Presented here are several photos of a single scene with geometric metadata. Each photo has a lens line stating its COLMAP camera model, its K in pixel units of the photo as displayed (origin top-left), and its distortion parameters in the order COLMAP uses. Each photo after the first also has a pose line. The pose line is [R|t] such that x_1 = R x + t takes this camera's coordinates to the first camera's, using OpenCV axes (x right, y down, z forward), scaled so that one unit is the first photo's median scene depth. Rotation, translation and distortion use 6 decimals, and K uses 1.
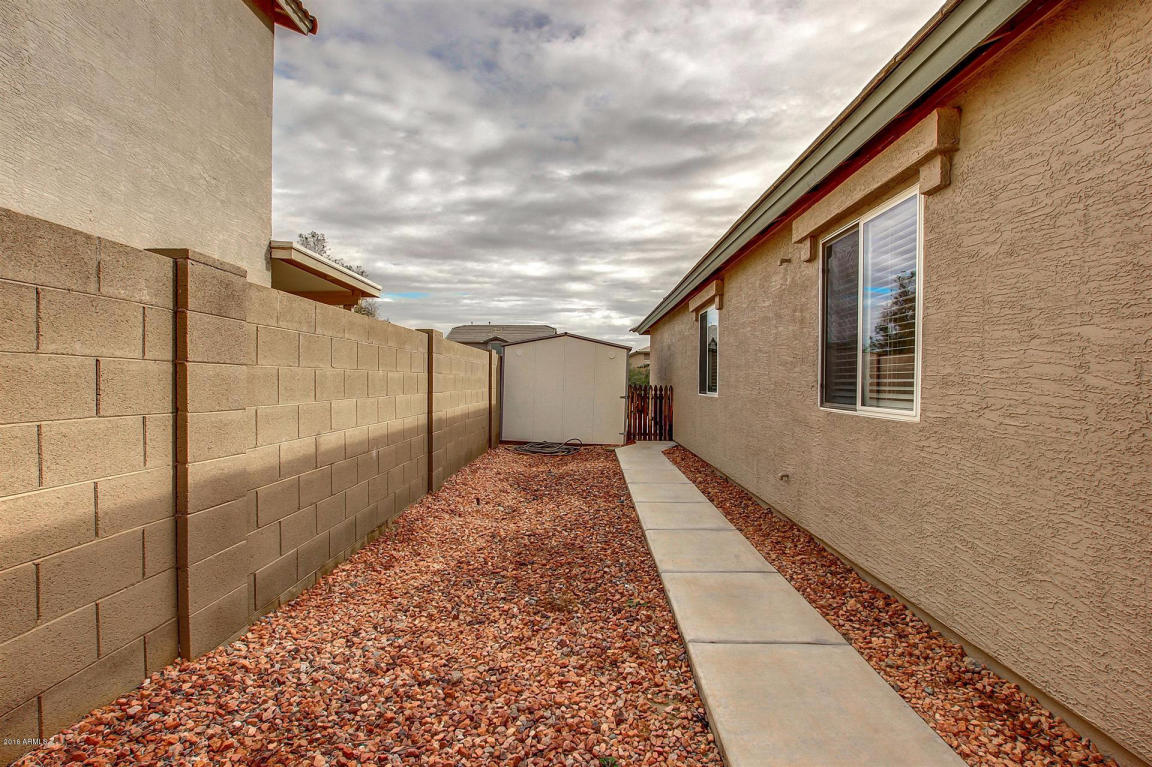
lens RADIAL K [[551.6, 0, 574.8], [0, 551.6, 391.9], [0, 0, 1]] dist [-0.033386, 0.005846]
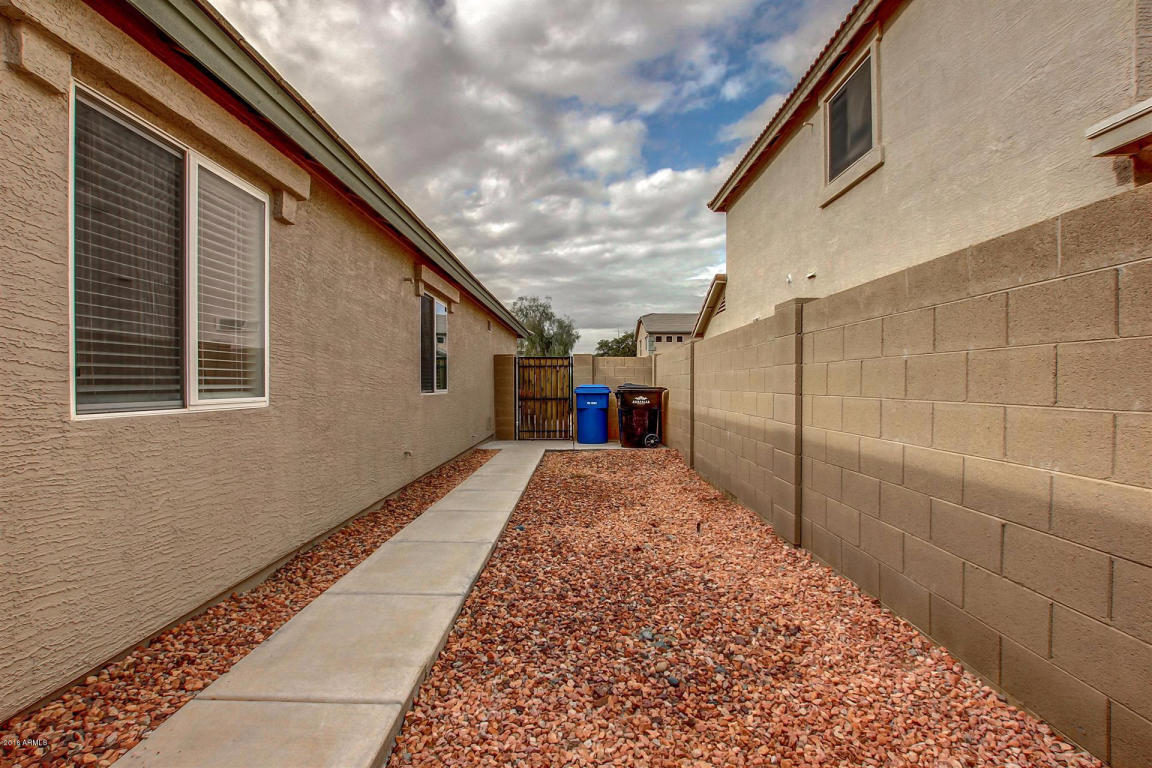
lens RADIAL K [[551.6, 0, 574.8], [0, 551.6, 392.4], [0, 0, 1]] dist [-0.033386, 0.005846]
pose [[-0.999903, -0.001253, -0.013838, 0.020951], [-0.001730, 0.999404, 0.034474, -0.028245], [0.013787, 0.034495, -0.999310, 1.921253]]
